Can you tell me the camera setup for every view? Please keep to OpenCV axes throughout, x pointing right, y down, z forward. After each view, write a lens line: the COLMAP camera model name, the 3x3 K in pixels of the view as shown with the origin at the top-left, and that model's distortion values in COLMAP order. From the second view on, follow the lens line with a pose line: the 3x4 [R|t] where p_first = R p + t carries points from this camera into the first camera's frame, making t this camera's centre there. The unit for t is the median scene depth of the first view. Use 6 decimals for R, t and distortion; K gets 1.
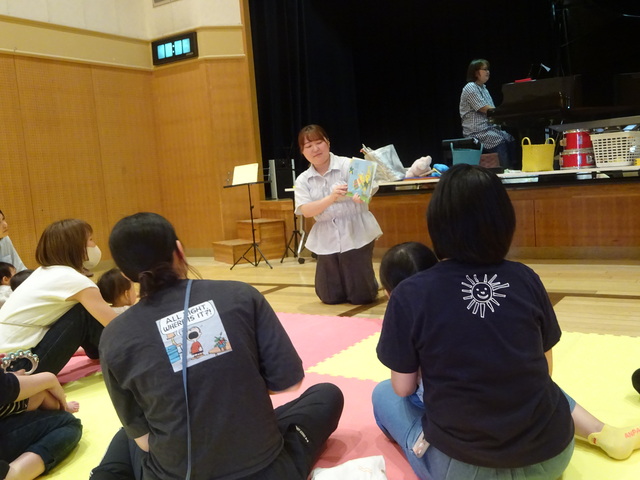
lens RADIAL K [[600.2, 0, 318.9], [0, 600.2, 240.2], [0, 0, 1]] dist [0.003463, 0.000000]
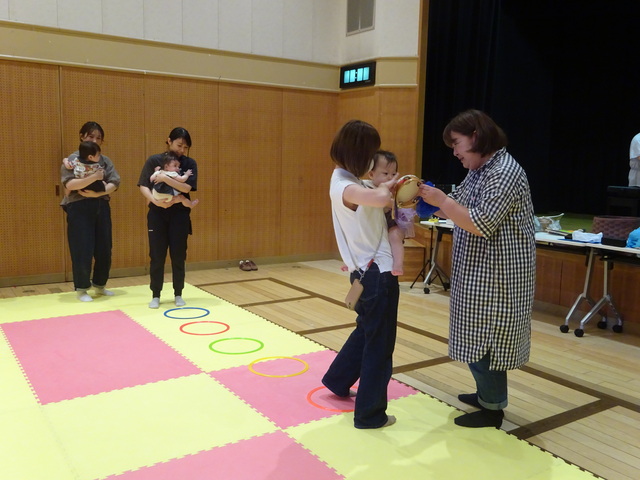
lens RADIAL K [[594.8, 0, 322.3], [0, 594.8, 239.0], [0, 0, 1]] dist [-0.008355, 0.003061]
pose [[0.918853, 0.139298, -0.369194, 0.147225], [-0.132398, 0.990215, 0.044095, -0.063600], [0.371724, 0.008363, 0.928306, -0.029946]]
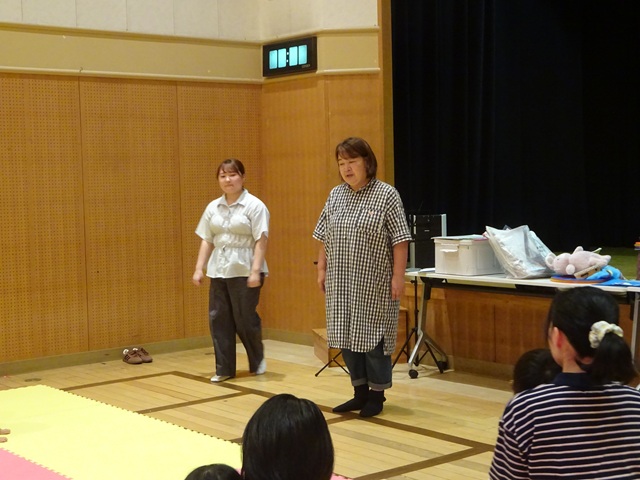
lens RADIAL K [[1020.8, 0, 321.4], [0, 1020.8, 241.0], [0, 0, 1]] dist [0.018312, 0.000000]
pose [[0.953865, 0.063192, -0.293509, 0.177168], [-0.077064, 0.996379, -0.035930, -0.057647], [0.290175, 0.056891, 0.955281, -0.157975]]
